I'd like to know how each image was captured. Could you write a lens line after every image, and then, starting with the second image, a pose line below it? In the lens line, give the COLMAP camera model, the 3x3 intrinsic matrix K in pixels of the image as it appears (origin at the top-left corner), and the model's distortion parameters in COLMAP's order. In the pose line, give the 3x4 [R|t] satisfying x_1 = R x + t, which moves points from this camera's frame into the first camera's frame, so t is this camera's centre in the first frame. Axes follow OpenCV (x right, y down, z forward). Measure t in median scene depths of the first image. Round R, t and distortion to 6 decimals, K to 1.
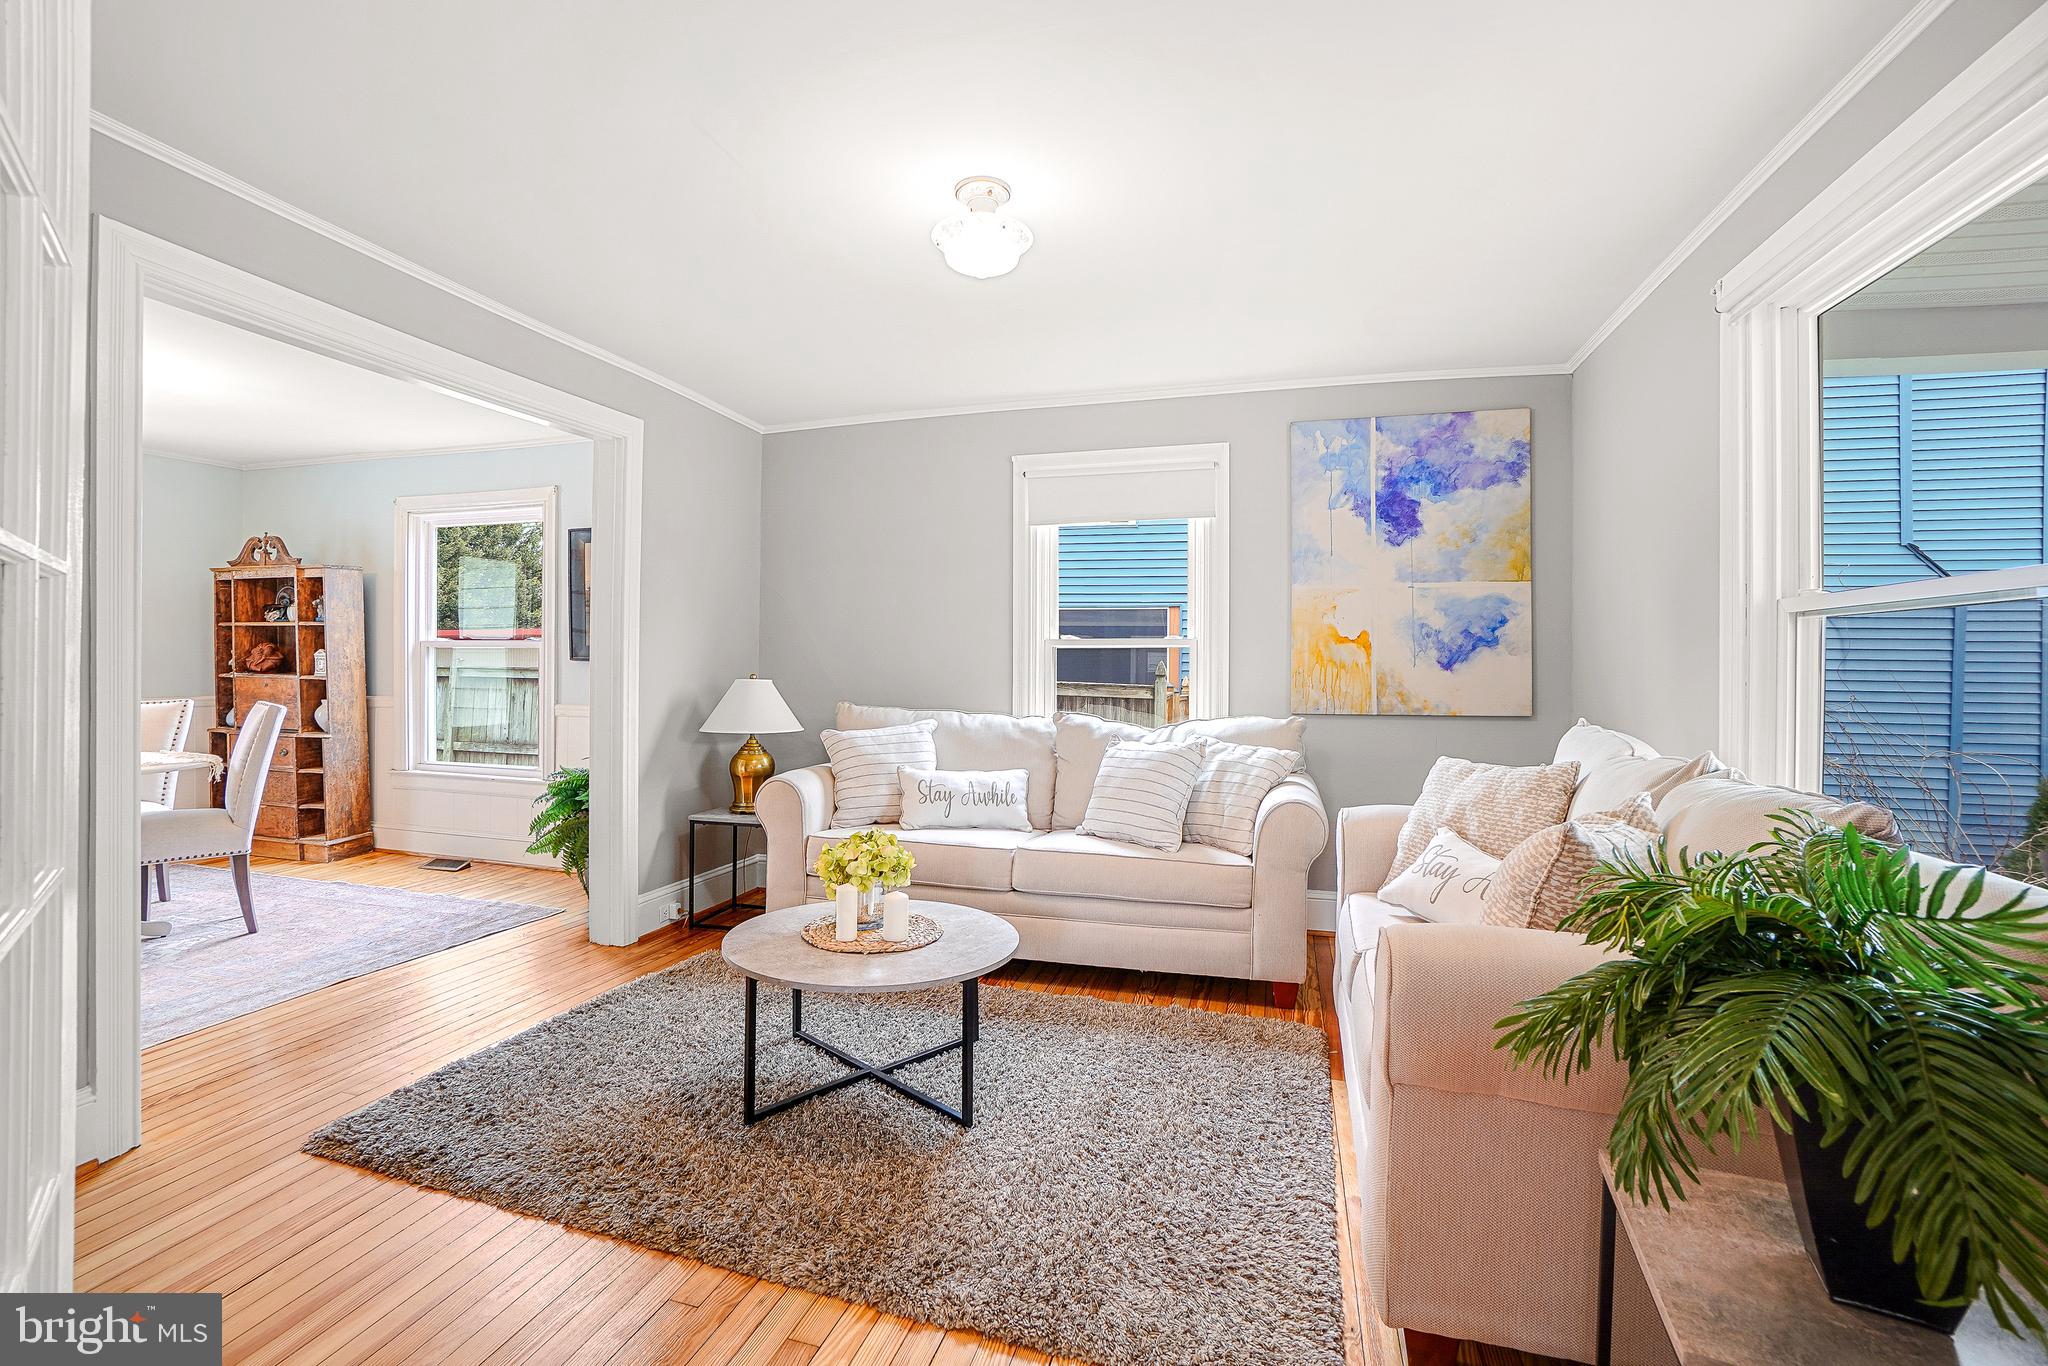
lens RADIAL K [[902.1, 0, 1018.0], [0, 902.1, 669.2], [0, 0, 1]] dist [-0.036062, 0.002200]
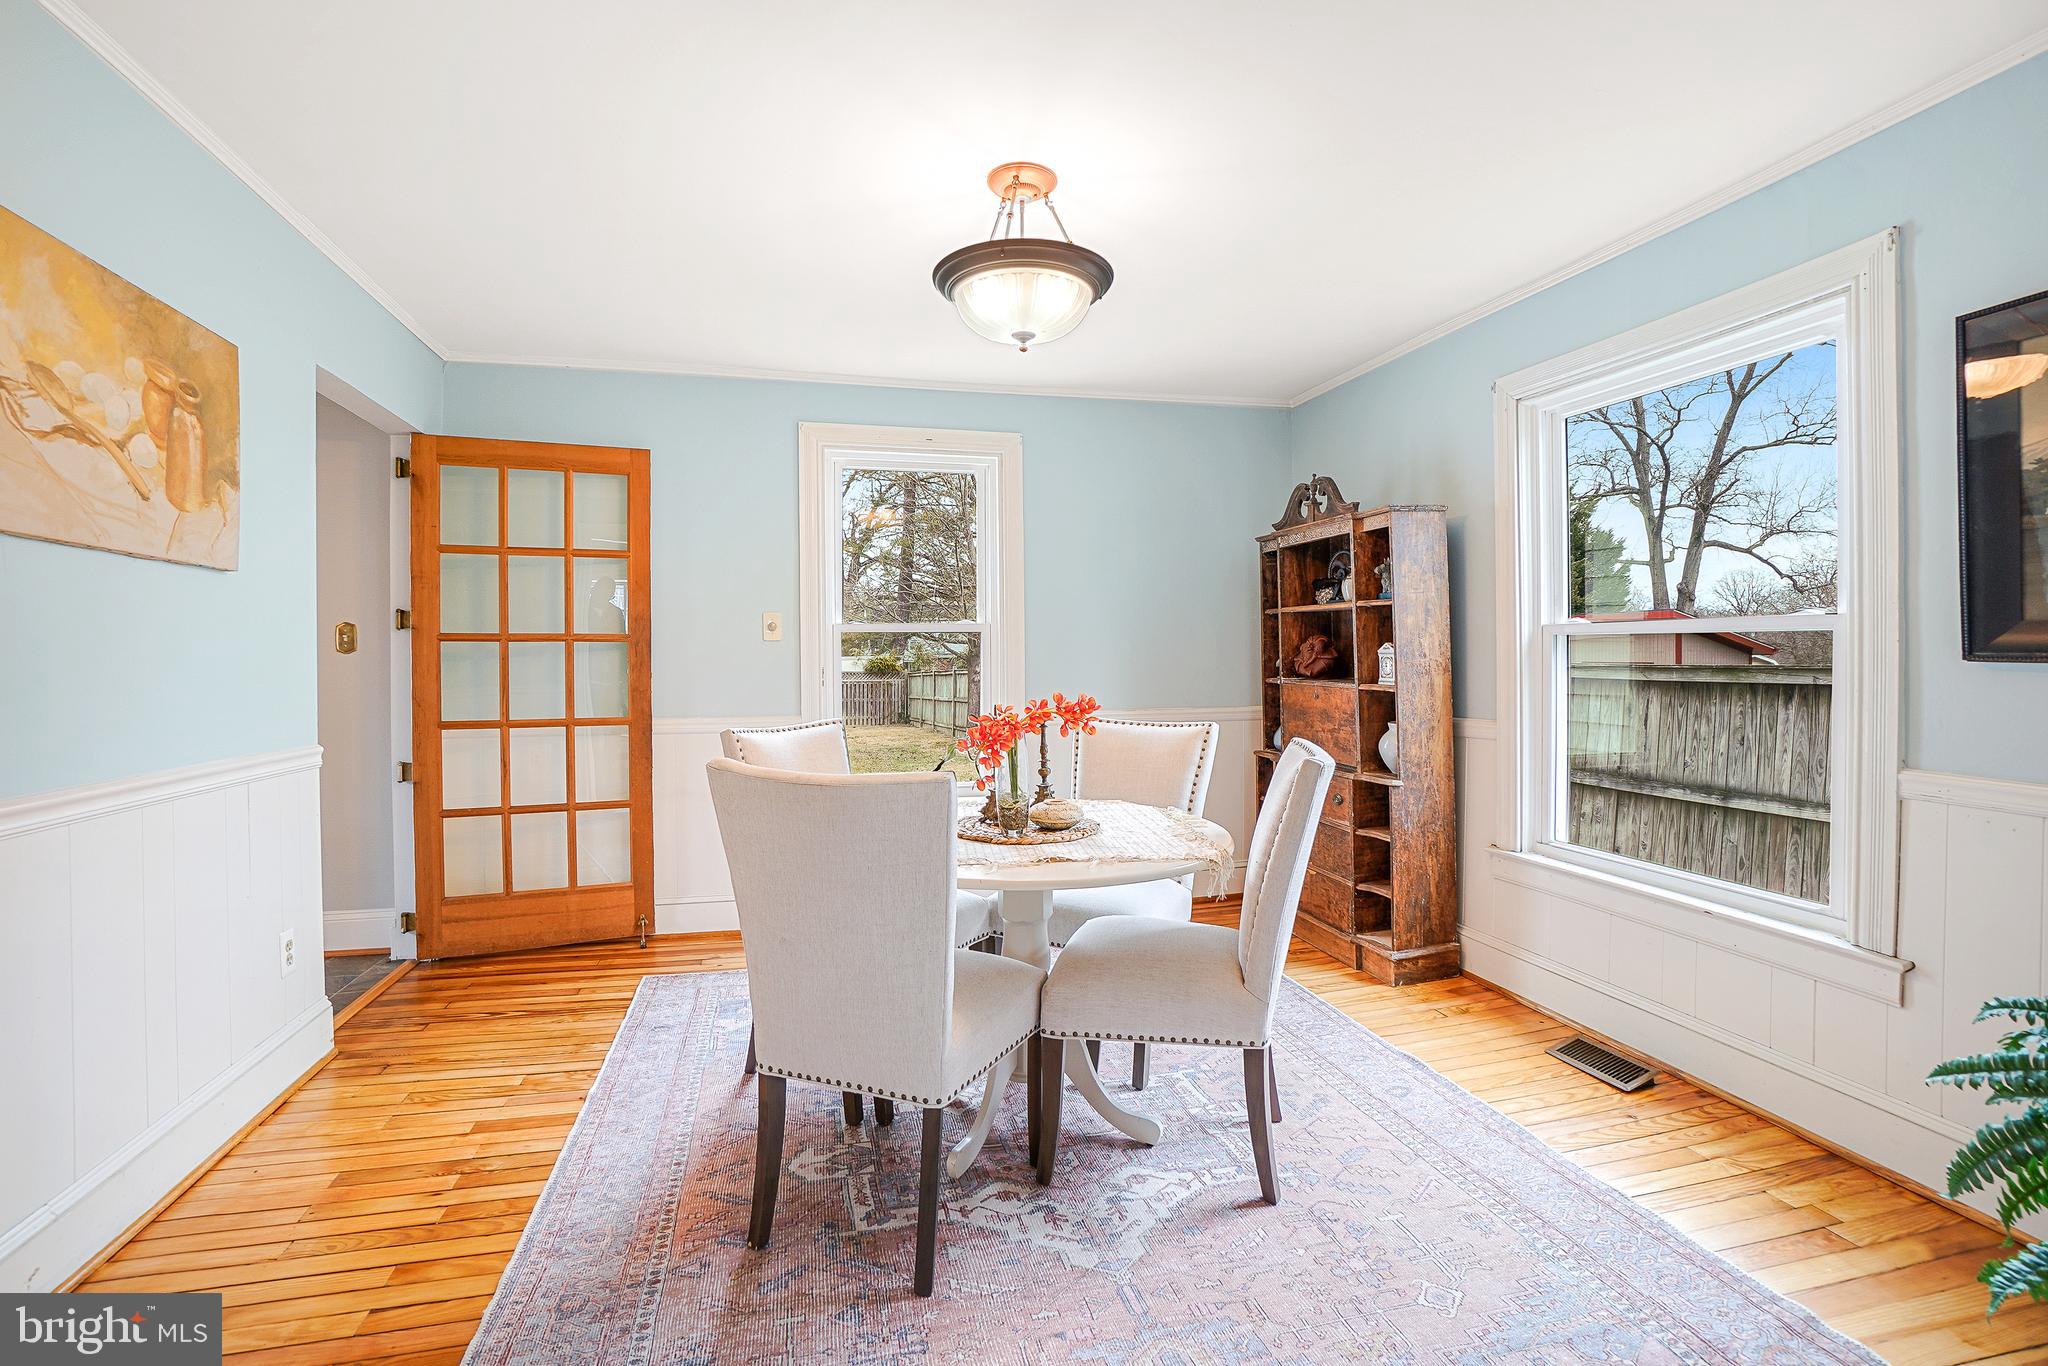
lens RADIAL K [[902.1, 0, 1016.1], [0, 902.1, 670.6], [0, 0, 1]] dist [-0.036062, 0.002200]
pose [[0.497425, 0.005279, -0.867491, -0.361853], [0.005445, 0.999943, 0.009207, -0.009888], [0.867490, -0.009303, 0.497368, 0.446340]]
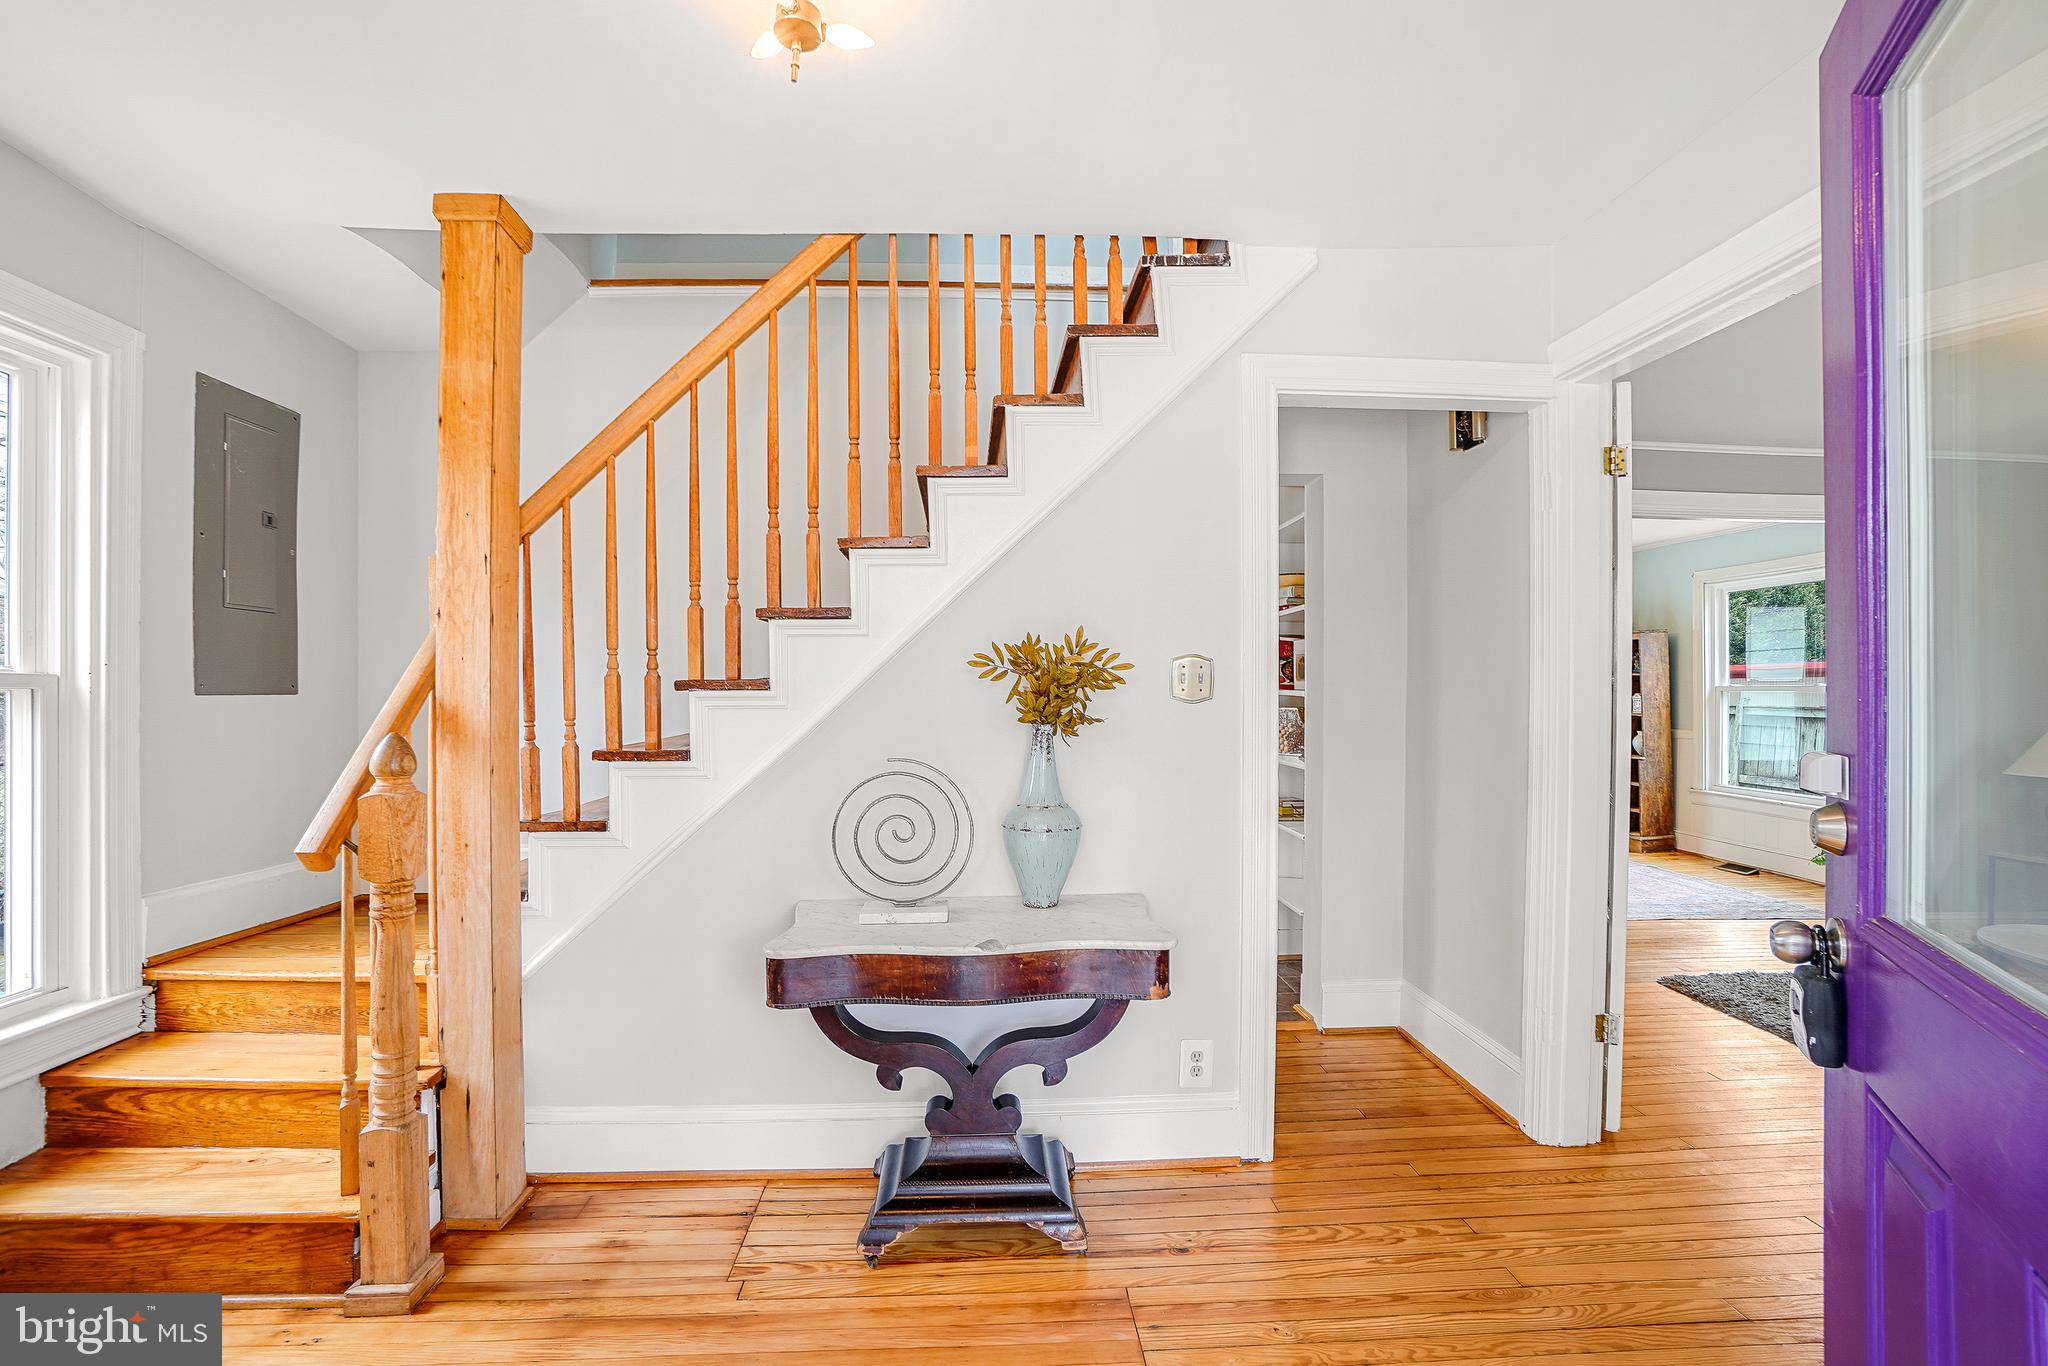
lens RADIAL K [[902.1, 0, 1006.7], [0, 902.1, 690.8], [0, 0, 1]] dist [-0.036062, 0.002200]
pose [[0.311789, -0.007370, -0.950123, 0.187957], [-0.007036, 0.999925, -0.010065, -0.005905], [0.950125, 0.009823, 0.311714, -0.324352]]
